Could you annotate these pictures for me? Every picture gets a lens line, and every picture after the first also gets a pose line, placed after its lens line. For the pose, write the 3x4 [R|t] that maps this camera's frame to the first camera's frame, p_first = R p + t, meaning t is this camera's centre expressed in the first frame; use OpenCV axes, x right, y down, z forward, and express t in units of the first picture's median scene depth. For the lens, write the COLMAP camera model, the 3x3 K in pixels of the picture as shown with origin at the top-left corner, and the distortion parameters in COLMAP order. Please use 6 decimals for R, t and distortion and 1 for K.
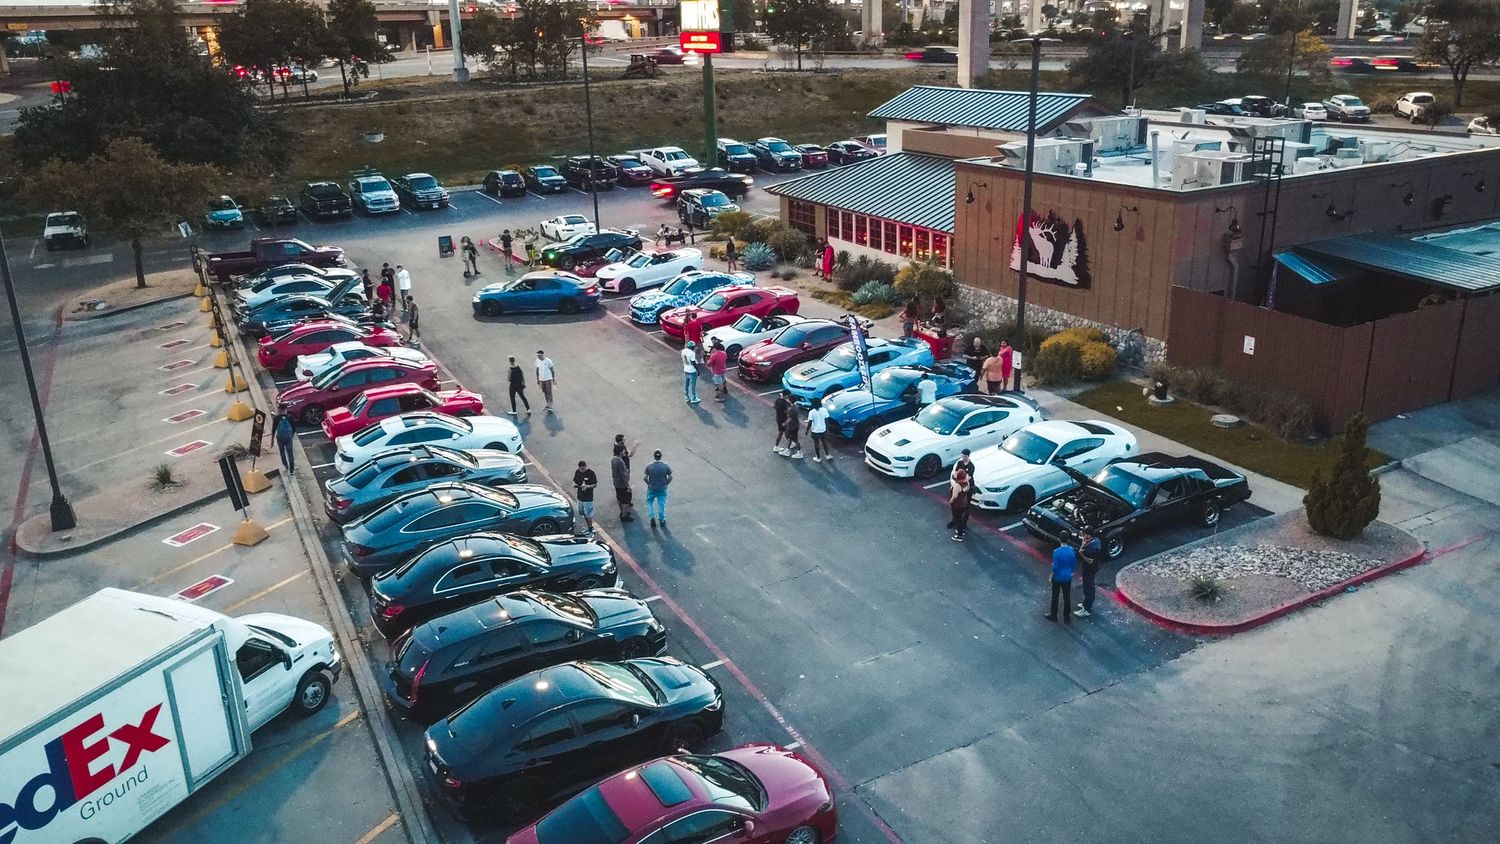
lens RADIAL K [[1135.7, 0, 750.0], [0, 1135.7, 422.0], [0, 0, 1]] dist [-0.004030, -0.003900]
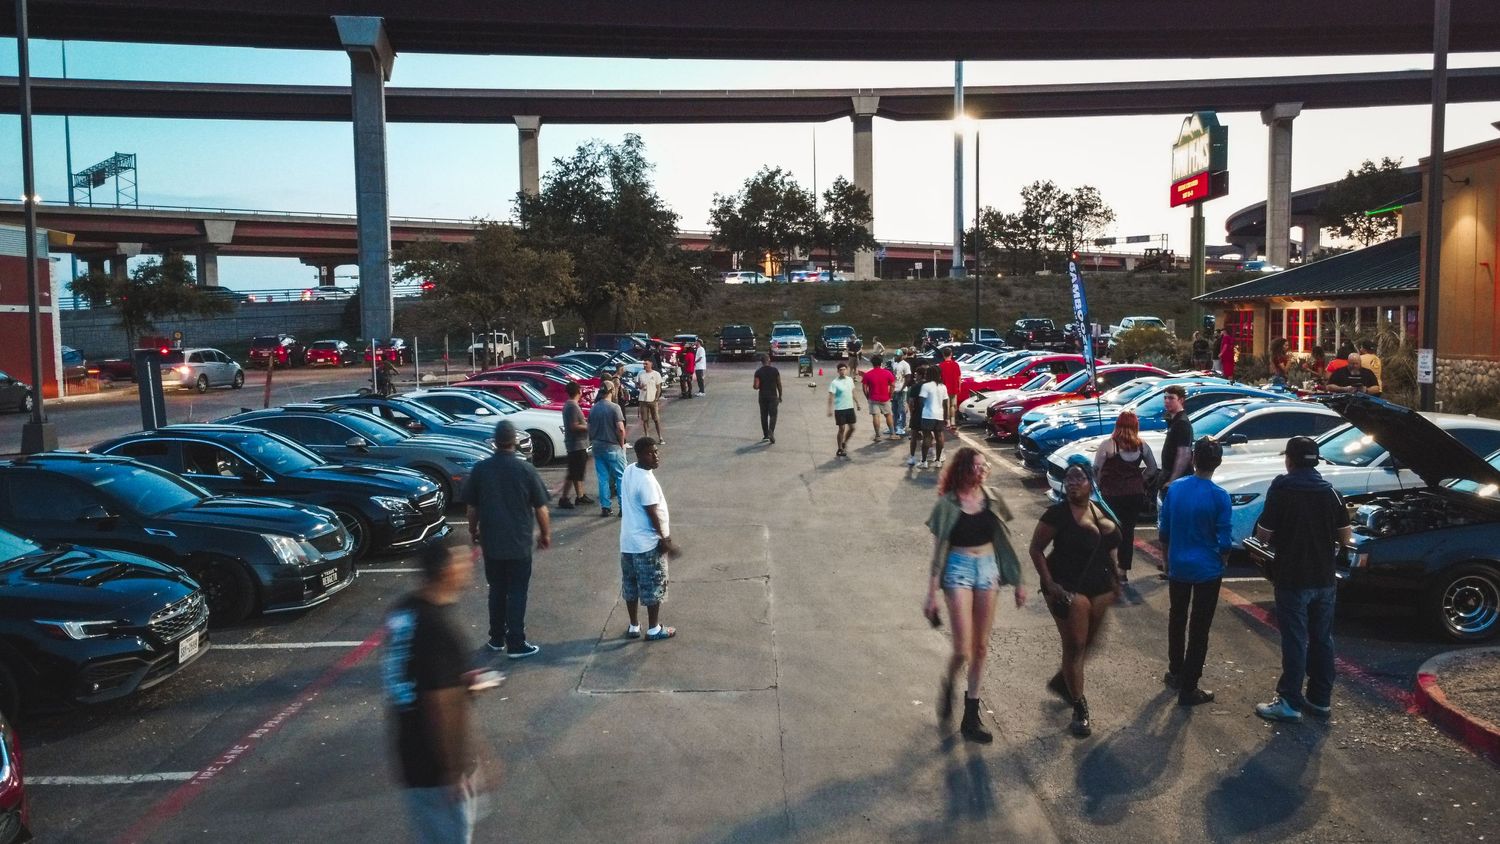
lens RADIAL K [[1167.9, 0, 750.0], [0, 1167.9, 422.0], [0, 0, 1]] dist [0.002297, -0.001121]
pose [[0.875756, 0.061245, -0.478854, 0.100641], [-0.176884, 0.963646, -0.200246, 0.057641], [0.449182, 0.260068, 0.854752, 0.192075]]
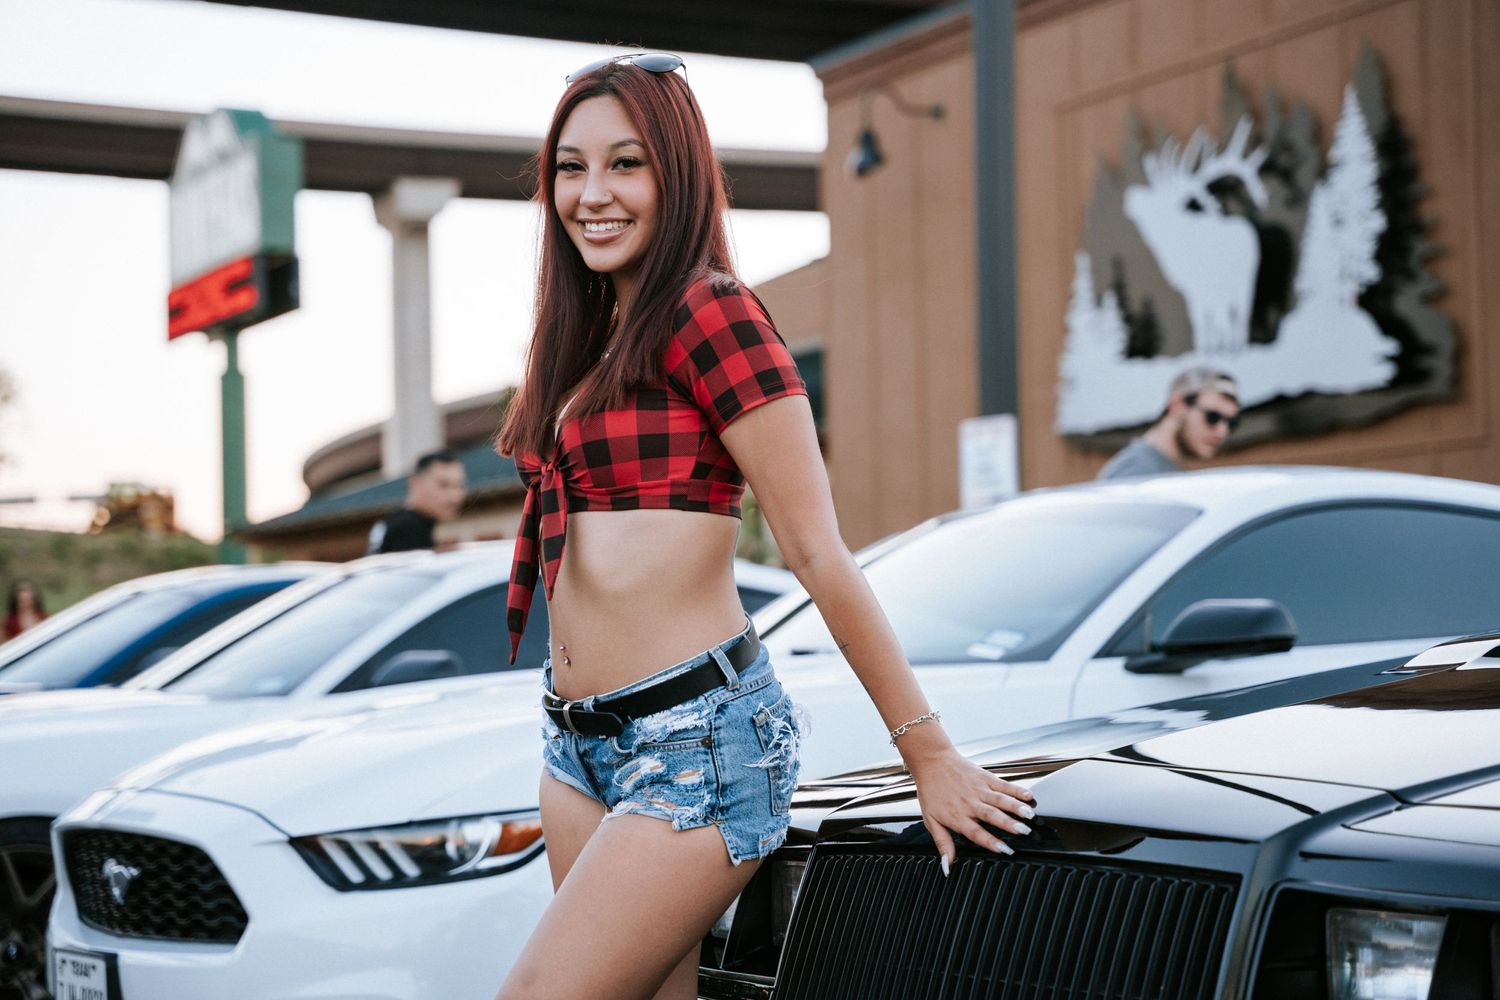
lens RADIAL K [[2826.9, 0, 750.0], [0, 2826.9, 500.0], [0, 0, 1]] dist [0.382664, -0.174693]
pose [[0.999019, 0.024476, 0.036894, 0.086259], [-0.007591, 0.915656, -0.401891, 0.043771], [-0.043619, 0.401217, 0.914944, 0.301636]]
